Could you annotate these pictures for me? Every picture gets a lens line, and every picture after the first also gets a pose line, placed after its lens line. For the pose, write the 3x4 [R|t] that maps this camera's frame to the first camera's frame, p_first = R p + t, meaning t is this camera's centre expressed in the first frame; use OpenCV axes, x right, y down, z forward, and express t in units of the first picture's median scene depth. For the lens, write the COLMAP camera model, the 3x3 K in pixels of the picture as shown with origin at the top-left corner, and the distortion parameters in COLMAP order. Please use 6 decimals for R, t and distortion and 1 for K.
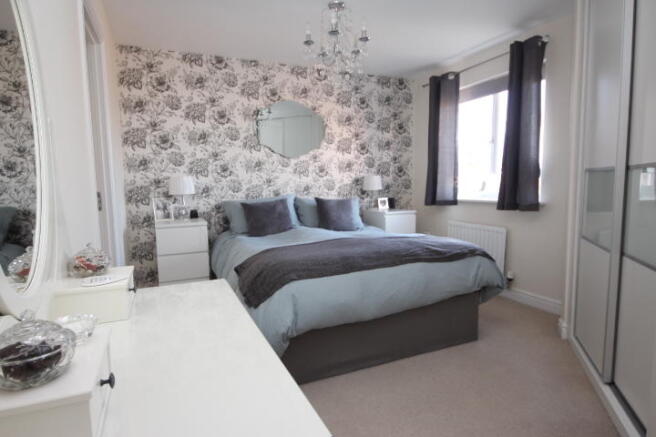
lens RADIAL K [[371.9, 0, 328.4], [0, 371.9, 222.2], [0, 0, 1]] dist [-0.005365, -0.000902]
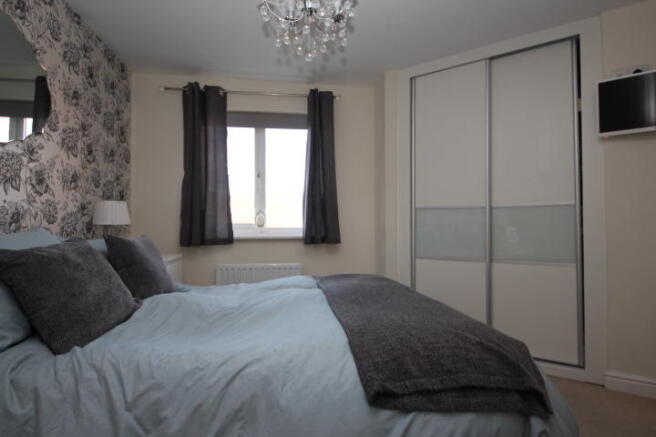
lens RADIAL K [[371.9, 0, 328.4], [0, 371.9, 222.2], [0, 0, 1]] dist [-0.005365, -0.000902]
pose [[0.259088, 0.028896, 0.965421, -0.413395], [0.092918, 0.994171, -0.054693, -0.028845], [-0.961374, 0.103875, 0.254892, 0.578289]]
